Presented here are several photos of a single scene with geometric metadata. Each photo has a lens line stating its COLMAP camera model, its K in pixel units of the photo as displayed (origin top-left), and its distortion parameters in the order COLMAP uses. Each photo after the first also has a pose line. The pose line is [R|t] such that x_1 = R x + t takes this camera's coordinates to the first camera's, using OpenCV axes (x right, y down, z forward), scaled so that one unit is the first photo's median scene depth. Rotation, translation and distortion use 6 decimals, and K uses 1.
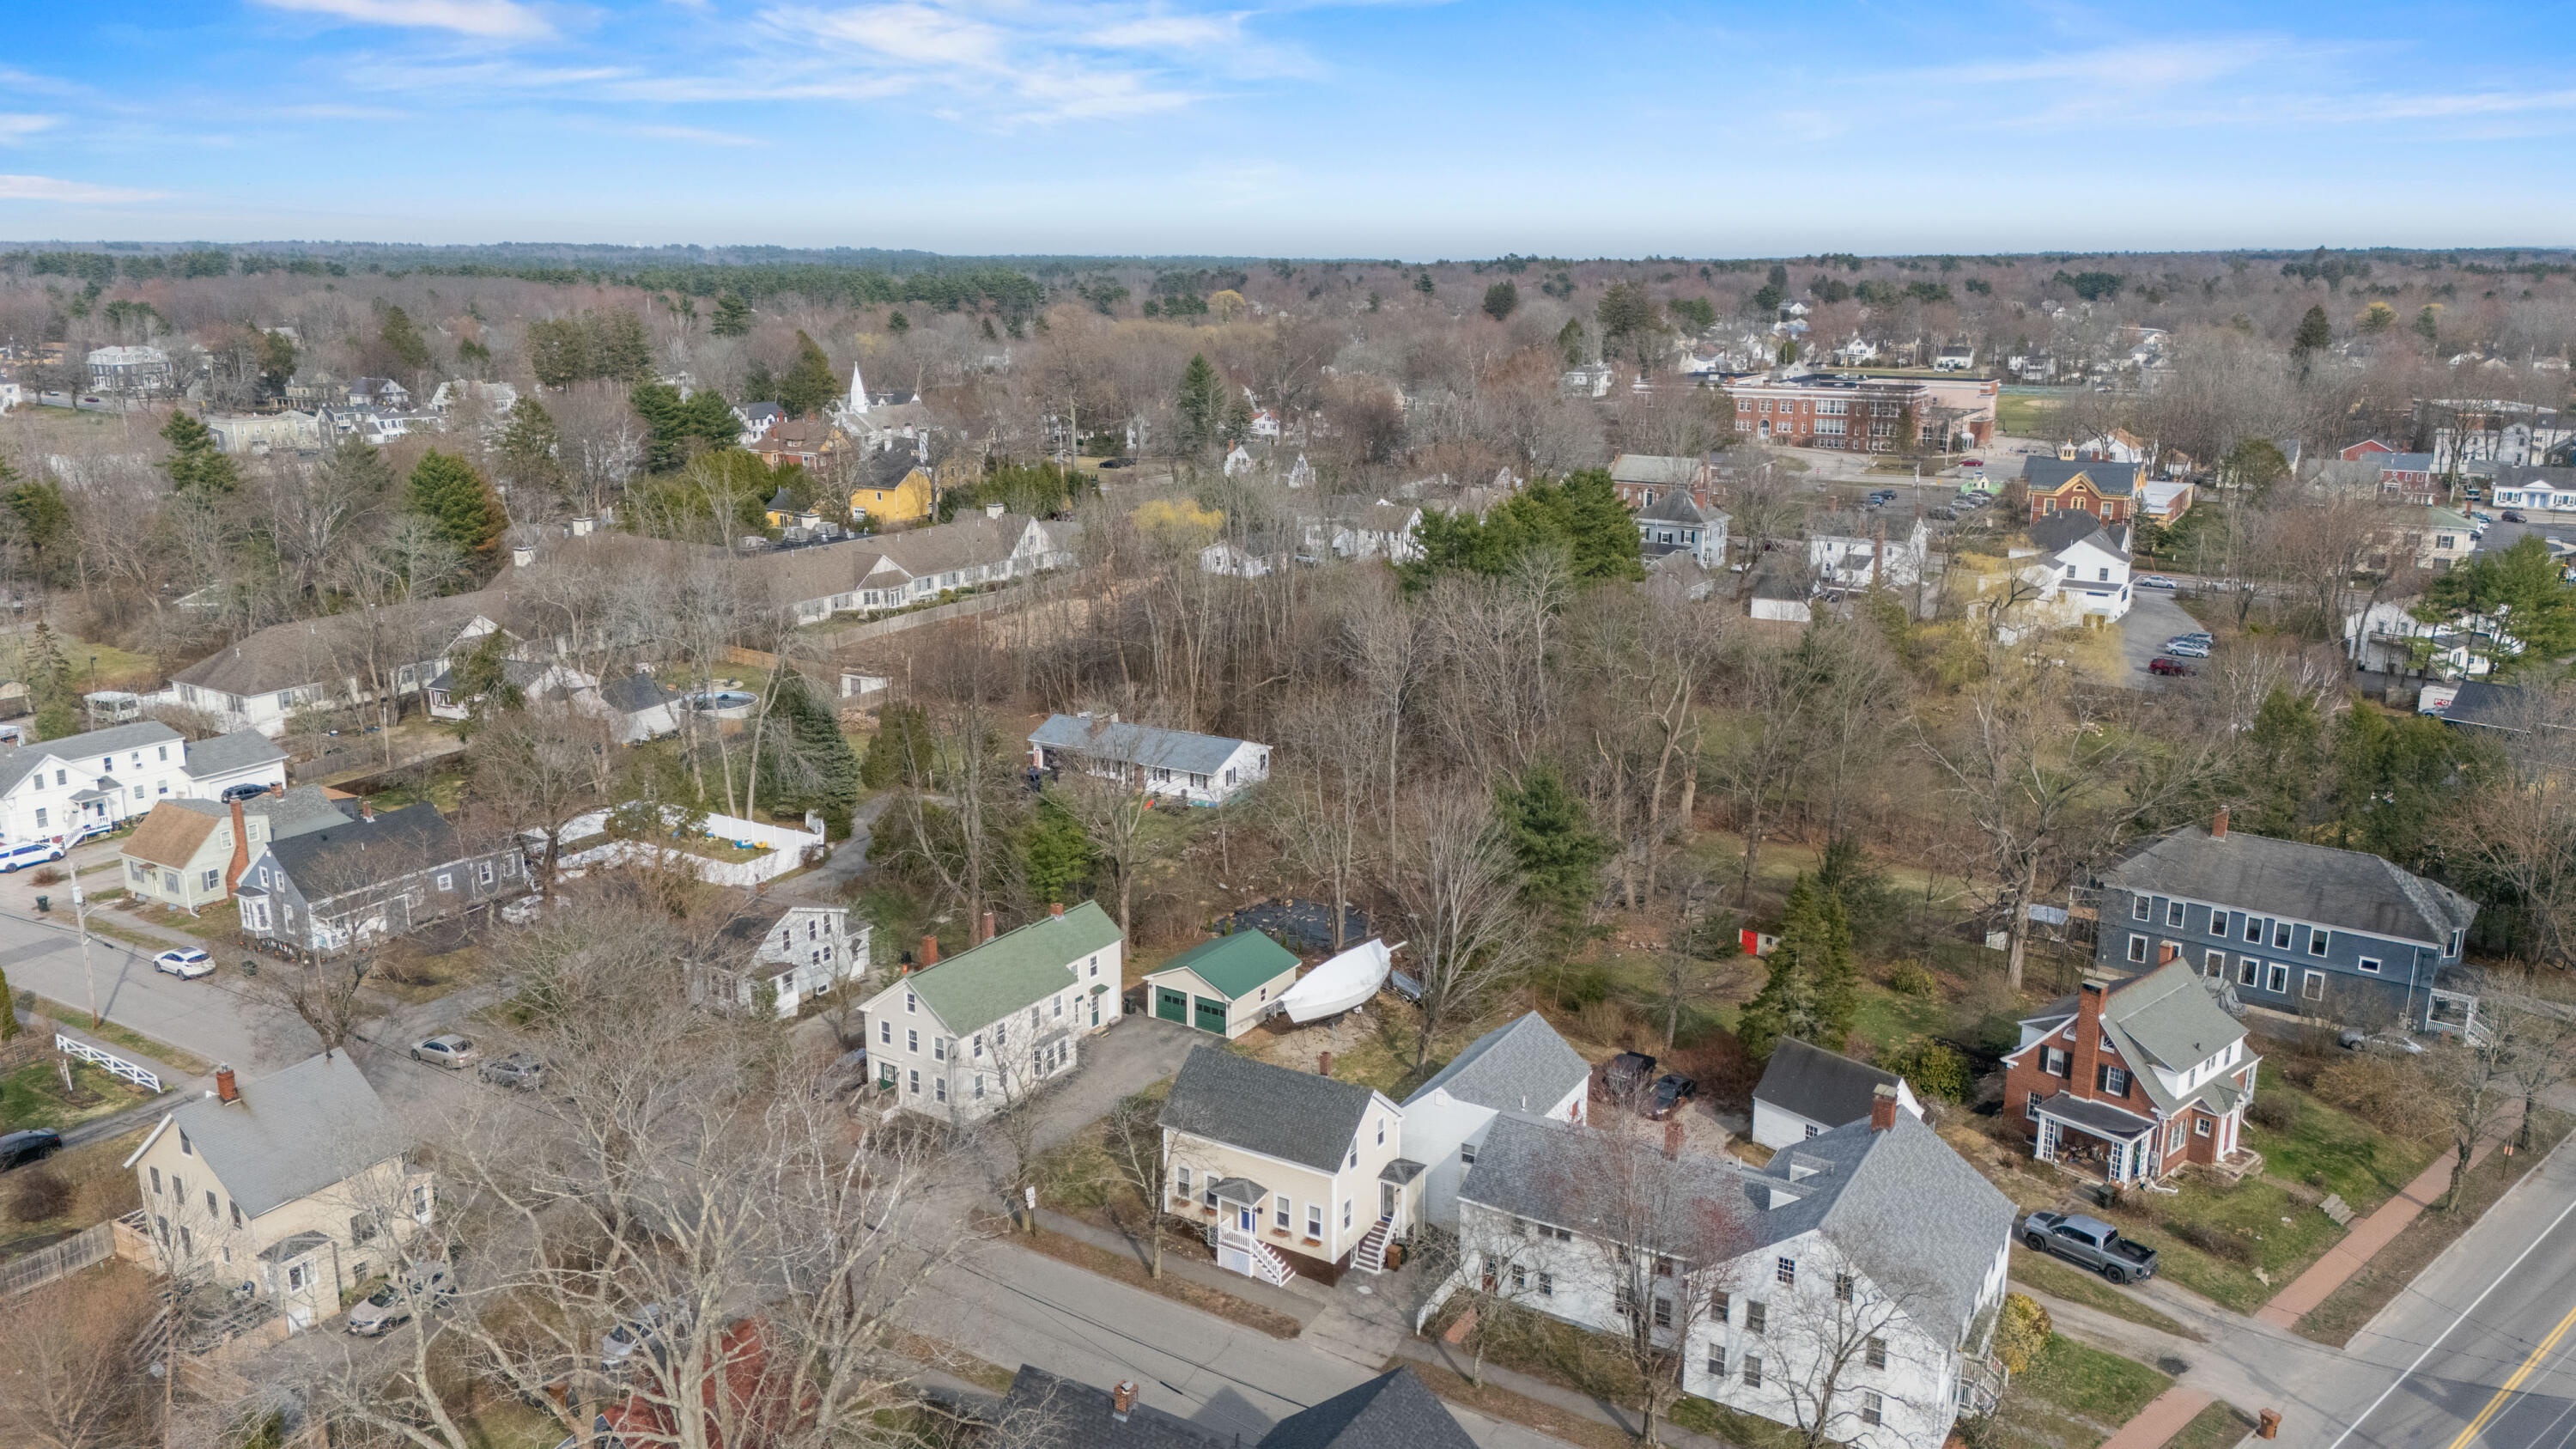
lens RADIAL K [[1893.4, 0, 1288.0], [0, 1893.4, 724.5], [0, 0, 1]] dist [0.105102, -0.129284]
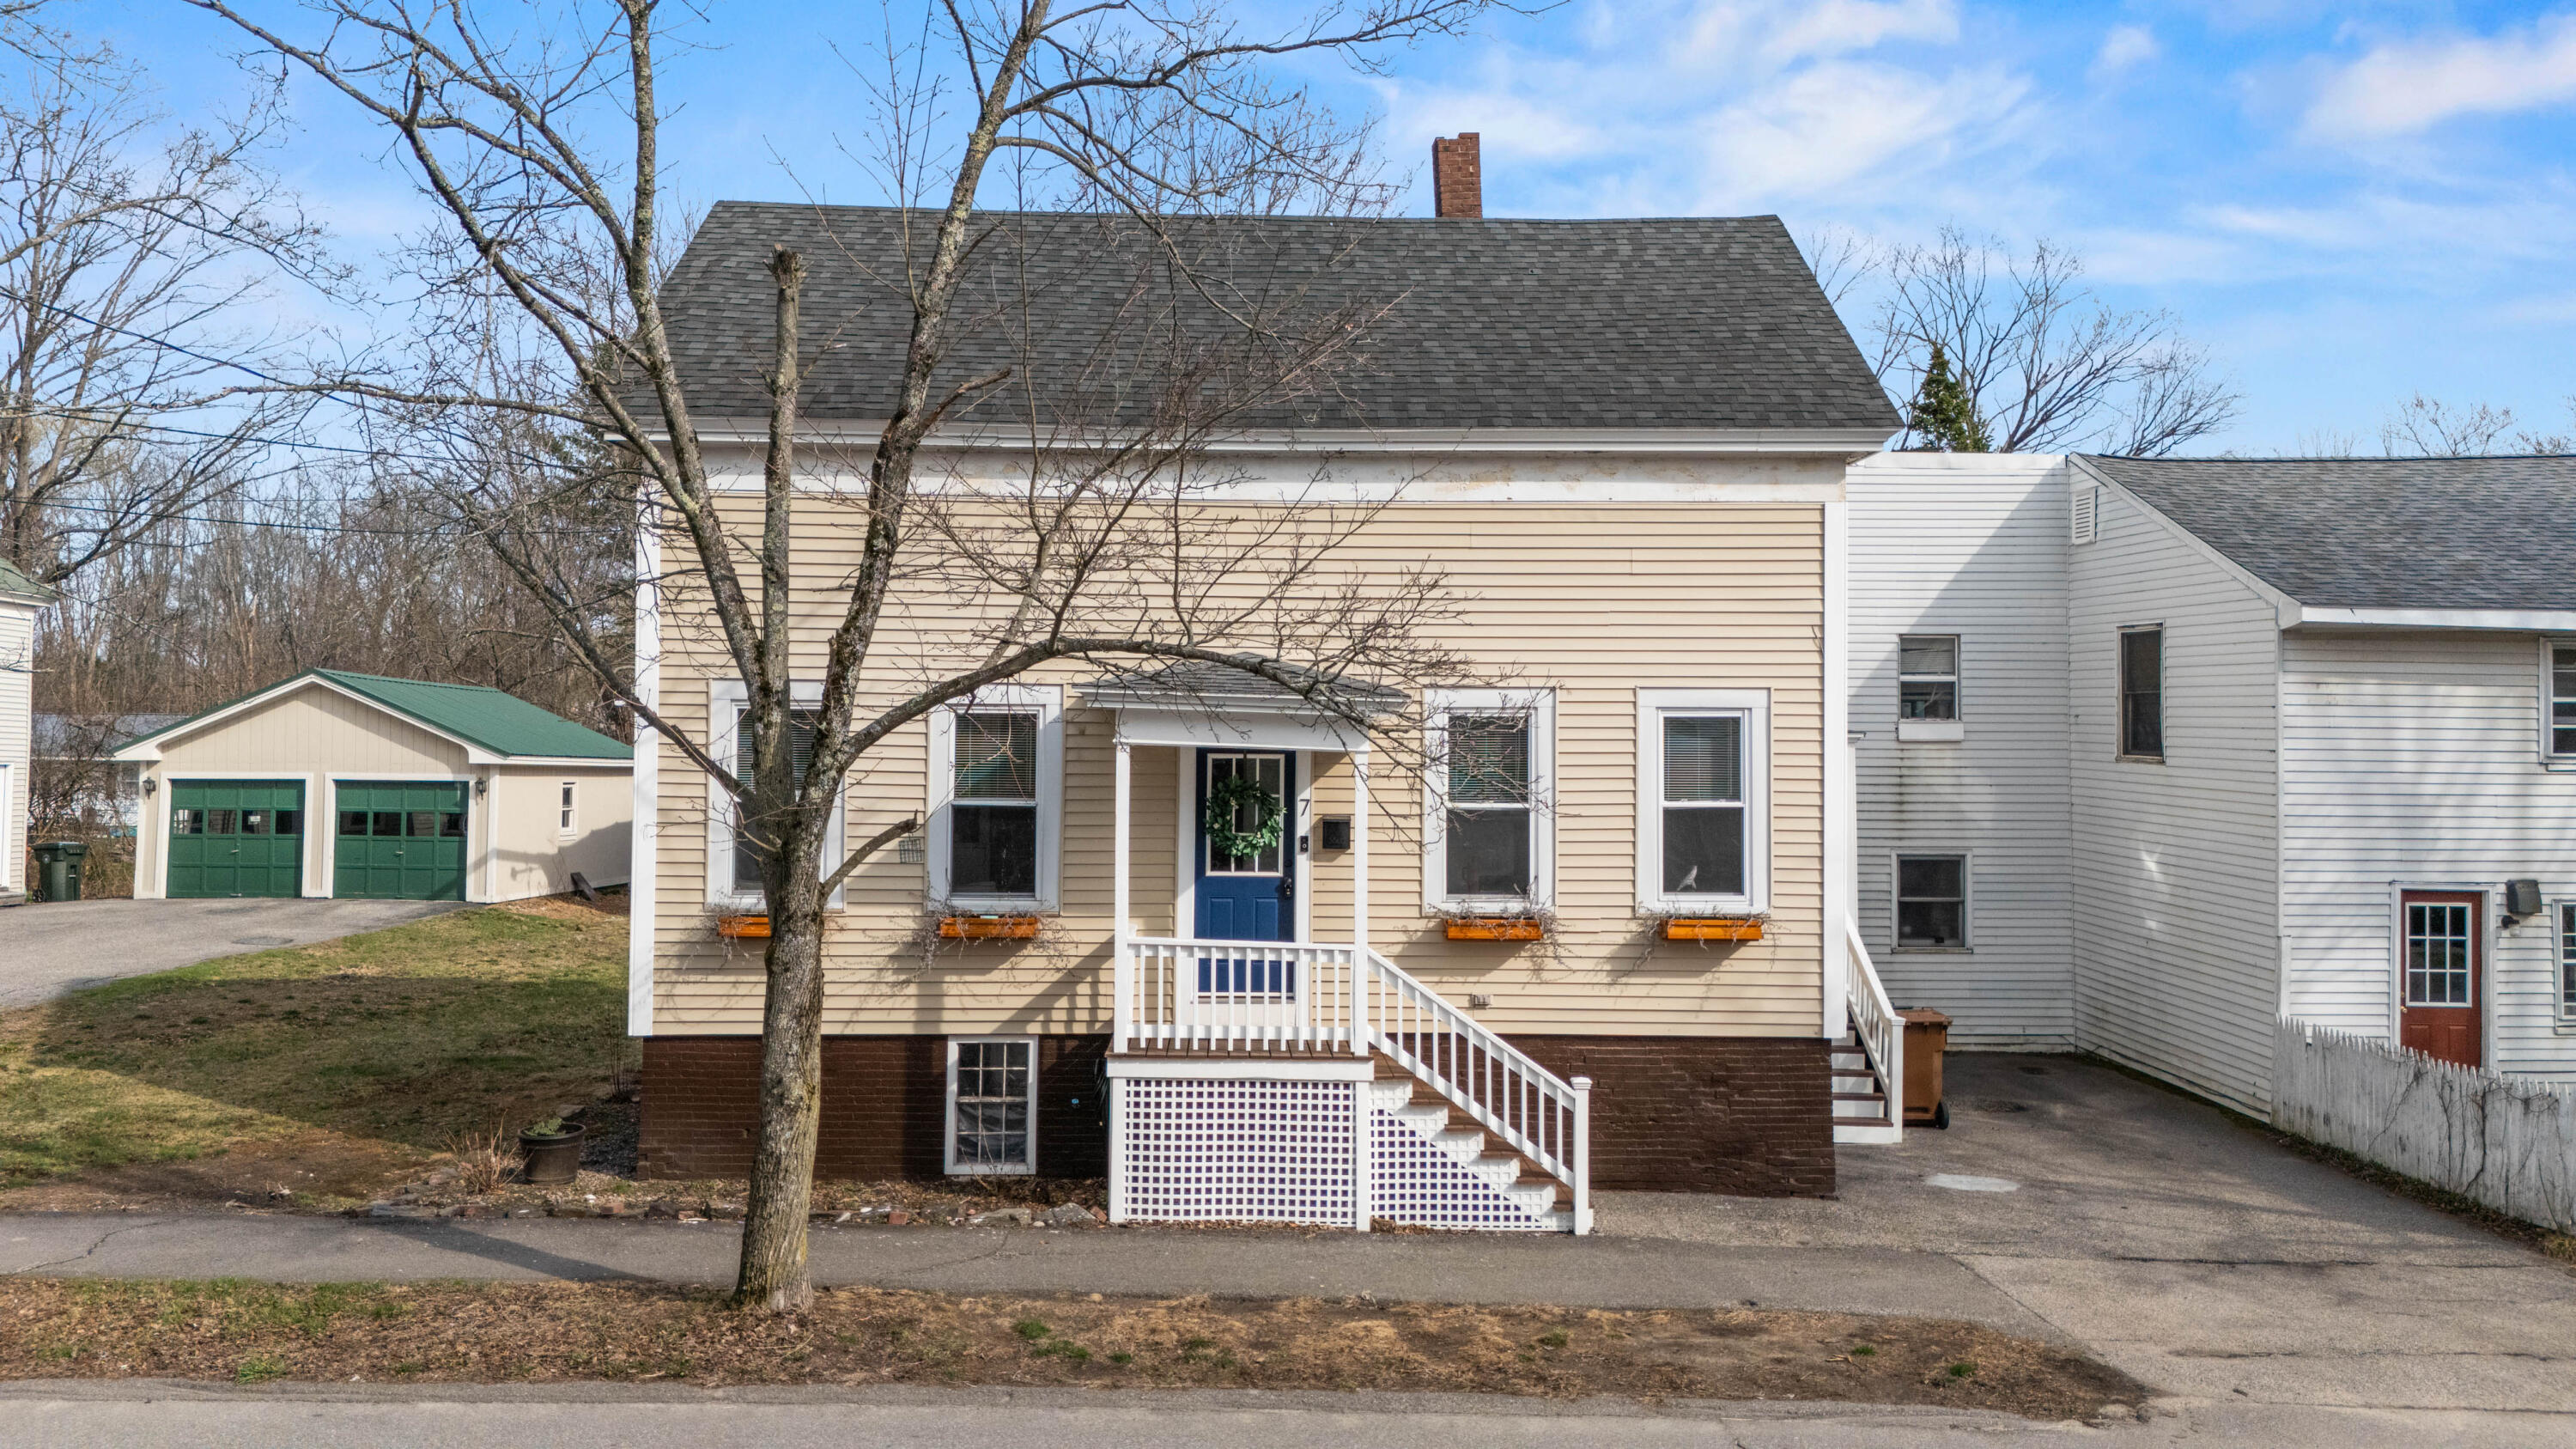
lens RADIAL K [[1893.4, 0, 1288.0], [0, 1893.4, 724.5], [0, 0, 1]] dist [0.105102, -0.129284]
pose [[0.846450, 0.018298, 0.532154, -0.082753], [0.123291, 0.965514, -0.229306, 0.218669], [-0.517998, 0.259706, 0.815003, 0.666126]]
